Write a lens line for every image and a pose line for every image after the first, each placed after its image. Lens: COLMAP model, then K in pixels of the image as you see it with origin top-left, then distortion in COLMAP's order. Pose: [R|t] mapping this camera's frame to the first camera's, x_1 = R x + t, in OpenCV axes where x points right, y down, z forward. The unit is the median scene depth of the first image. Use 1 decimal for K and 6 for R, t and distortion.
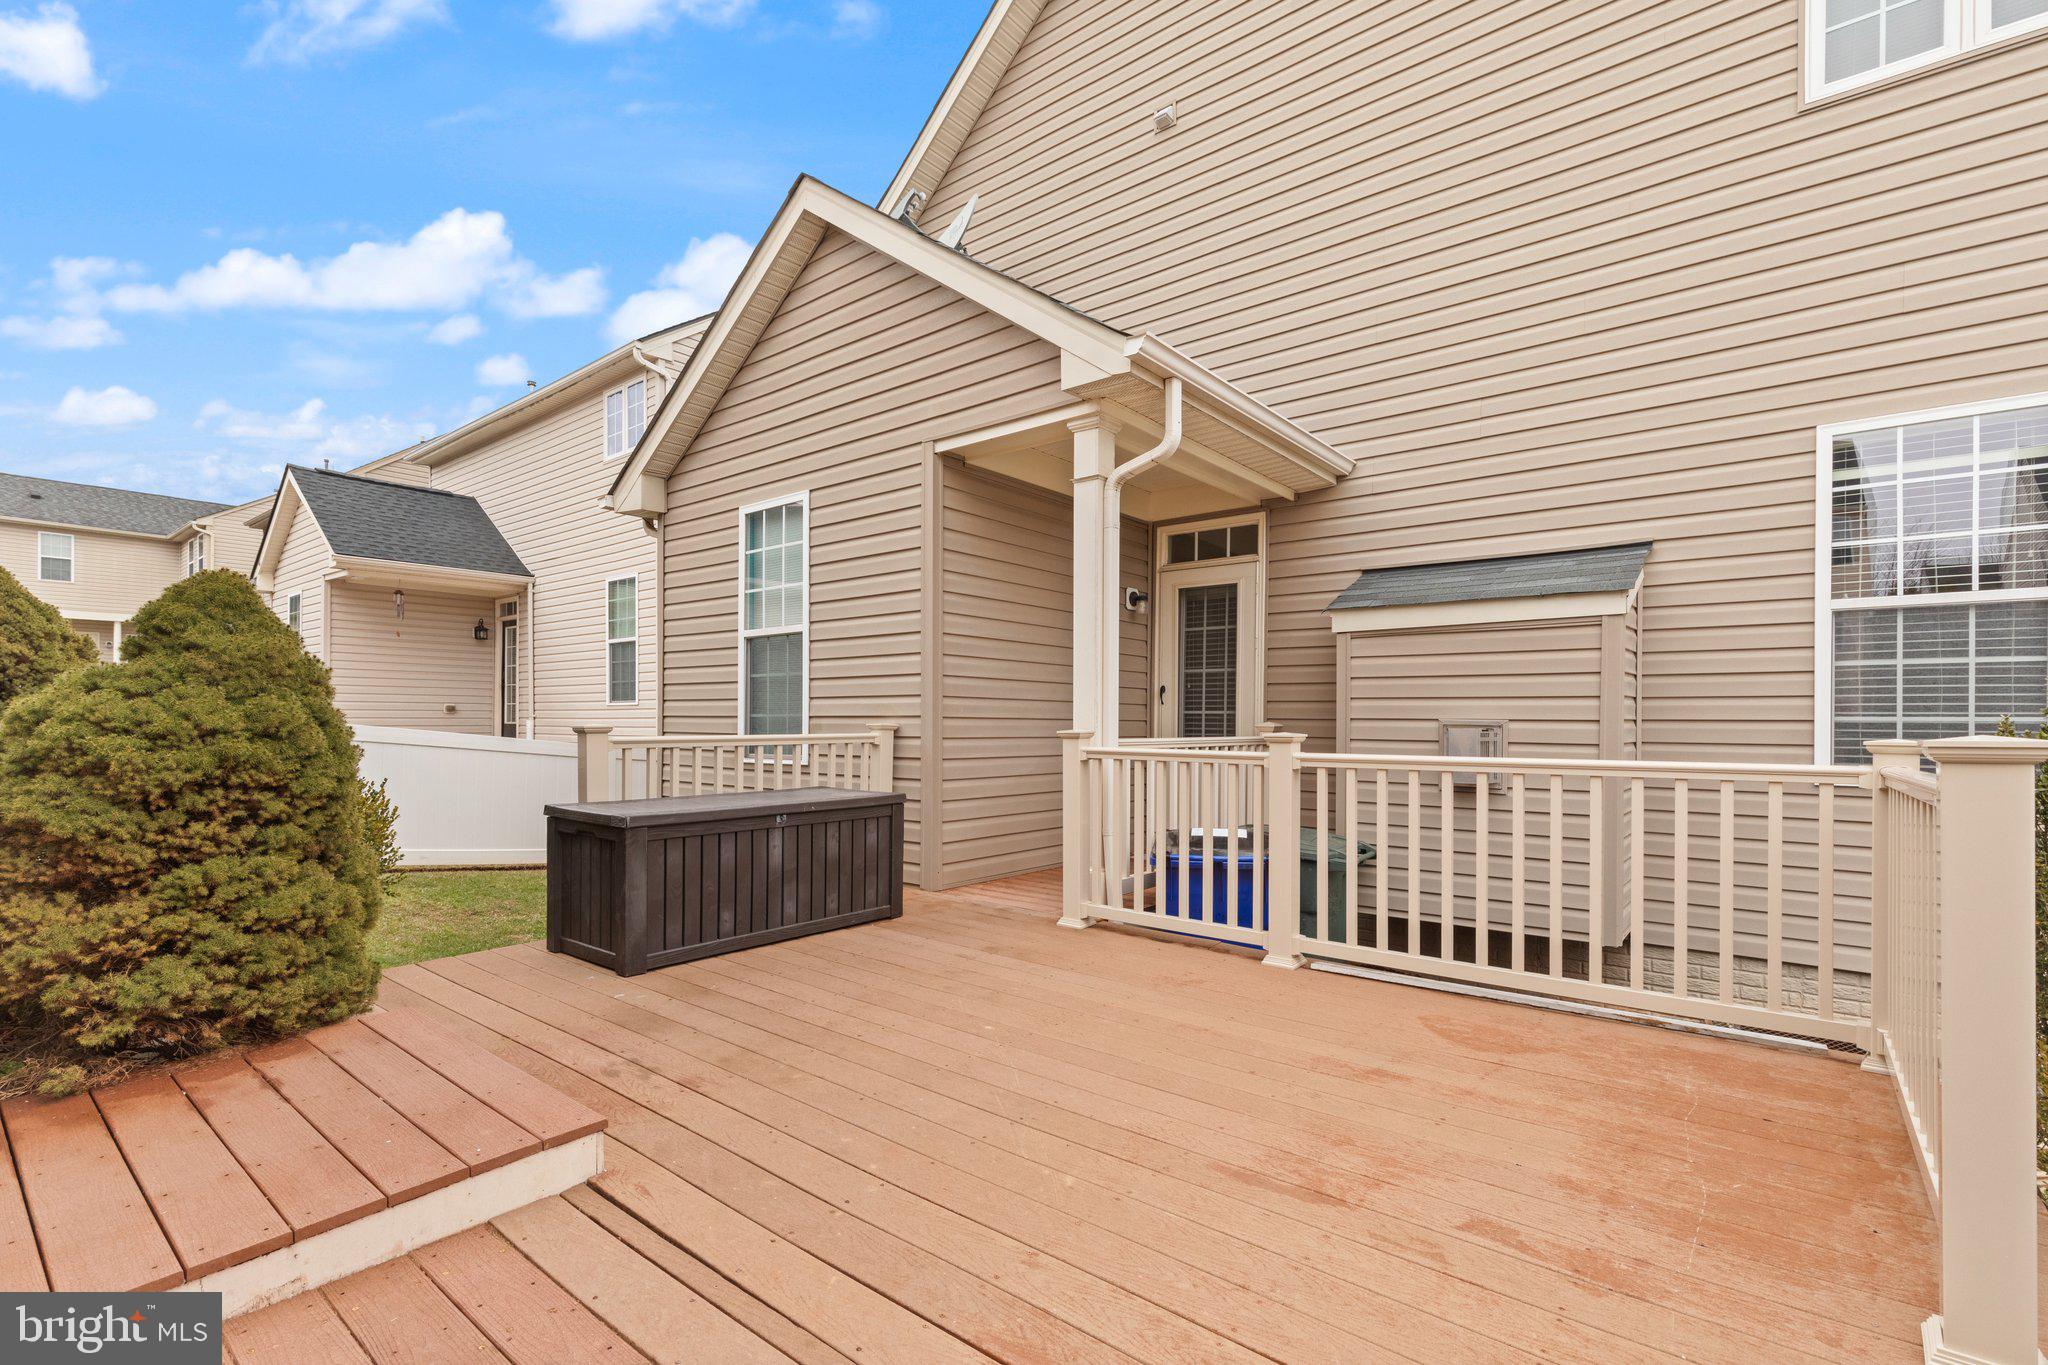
lens RADIAL K [[930.5, 0, 1042.4], [0, 930.5, 714.6], [0, 0, 1]] dist [0.007503, -0.002481]
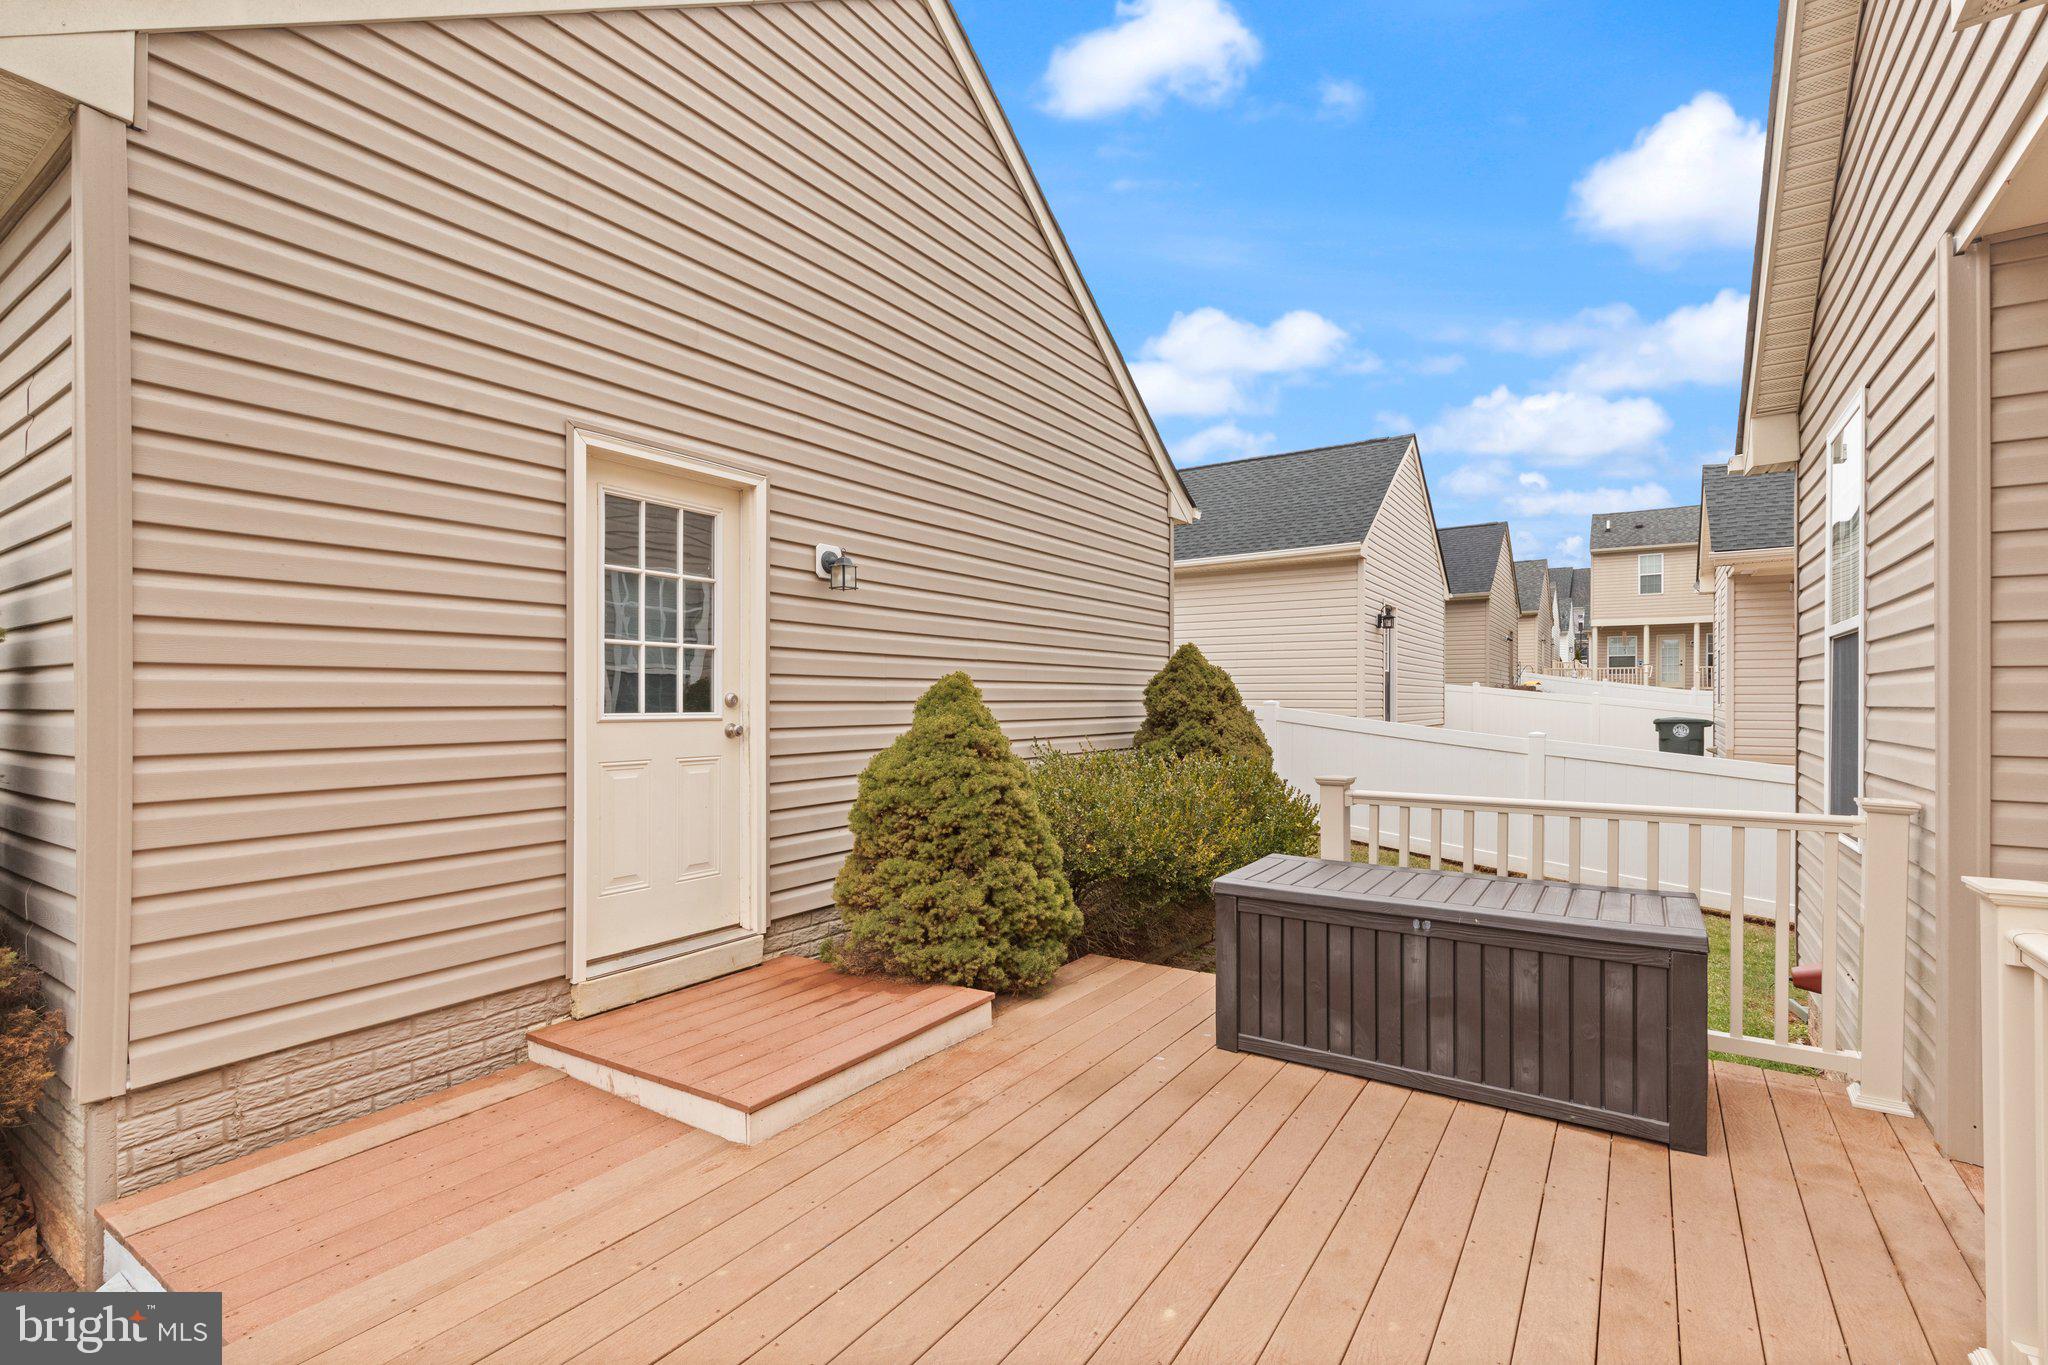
lens RADIAL K [[930.5, 0, 1025.9], [0, 930.5, 701.6], [0, 0, 1]] dist [0.007503, -0.002481]
pose [[0.080546, 0.000334, -0.996751, 0.332796], [0.006074, 0.999981, 0.000826, -0.052155], [0.996732, -0.006121, 0.080543, 0.488692]]
